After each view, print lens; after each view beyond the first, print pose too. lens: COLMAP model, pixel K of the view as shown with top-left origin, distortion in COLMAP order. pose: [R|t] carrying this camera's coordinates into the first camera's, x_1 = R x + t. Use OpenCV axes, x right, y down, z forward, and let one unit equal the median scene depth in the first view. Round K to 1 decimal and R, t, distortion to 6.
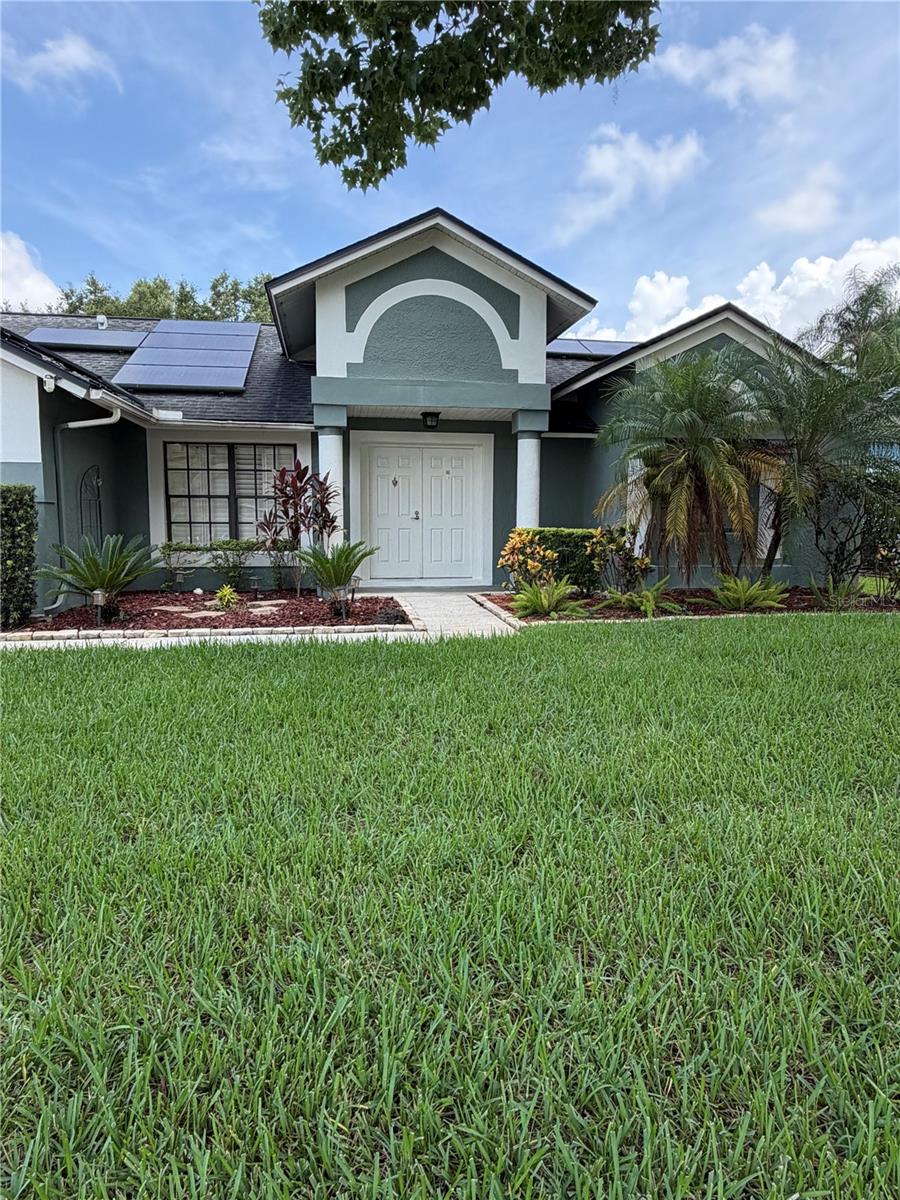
lens RADIAL K [[719.4, 0, 450.0], [0, 719.4, 600.0], [0, 0, 1]] dist [-0.001850, -0.002141]
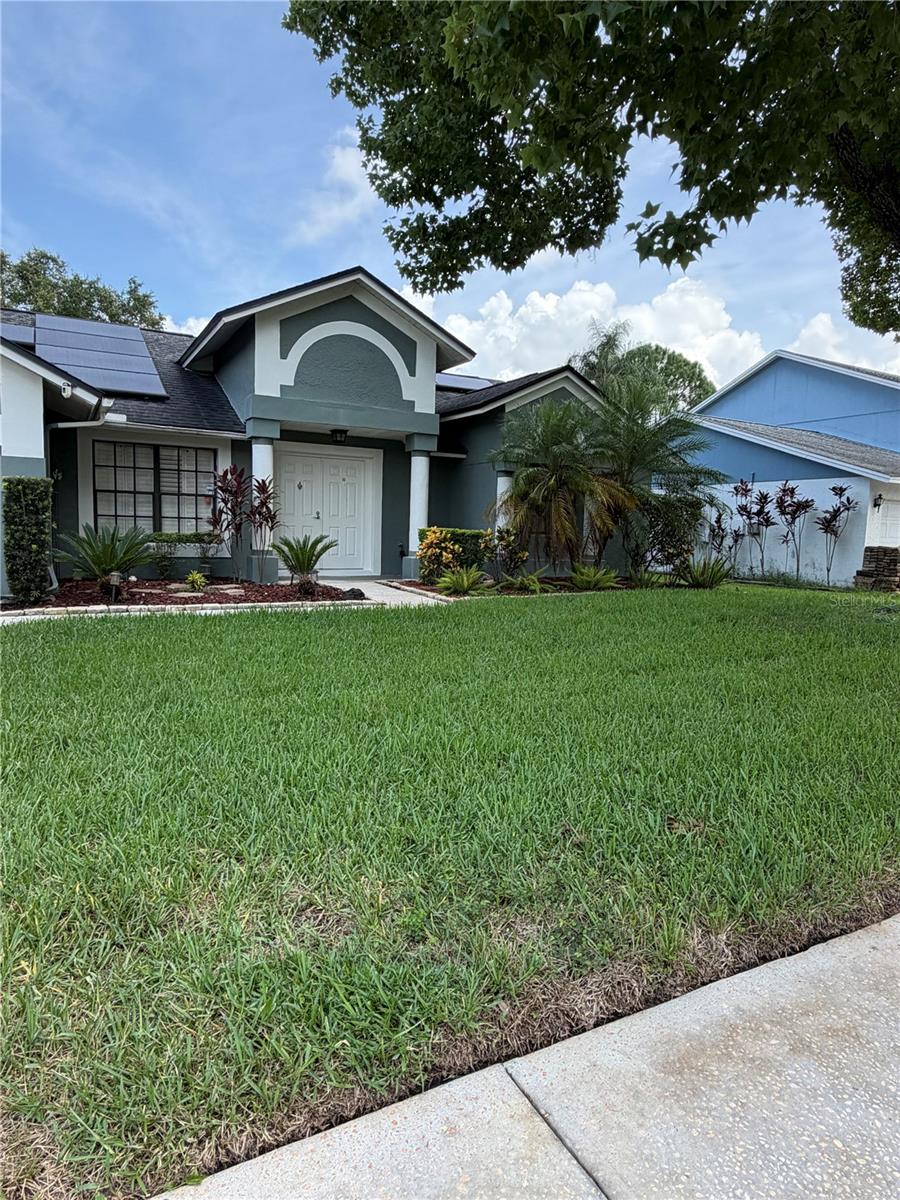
lens RADIAL K [[719.4, 0, 450.0], [0, 719.4, 600.0], [0, 0, 1]] dist [-0.001850, -0.002141]
pose [[0.945168, -0.009238, 0.326454, -0.264513], [0.011111, 0.999931, -0.003873, 0.031015], [-0.326395, 0.007288, 0.945205, -0.200662]]
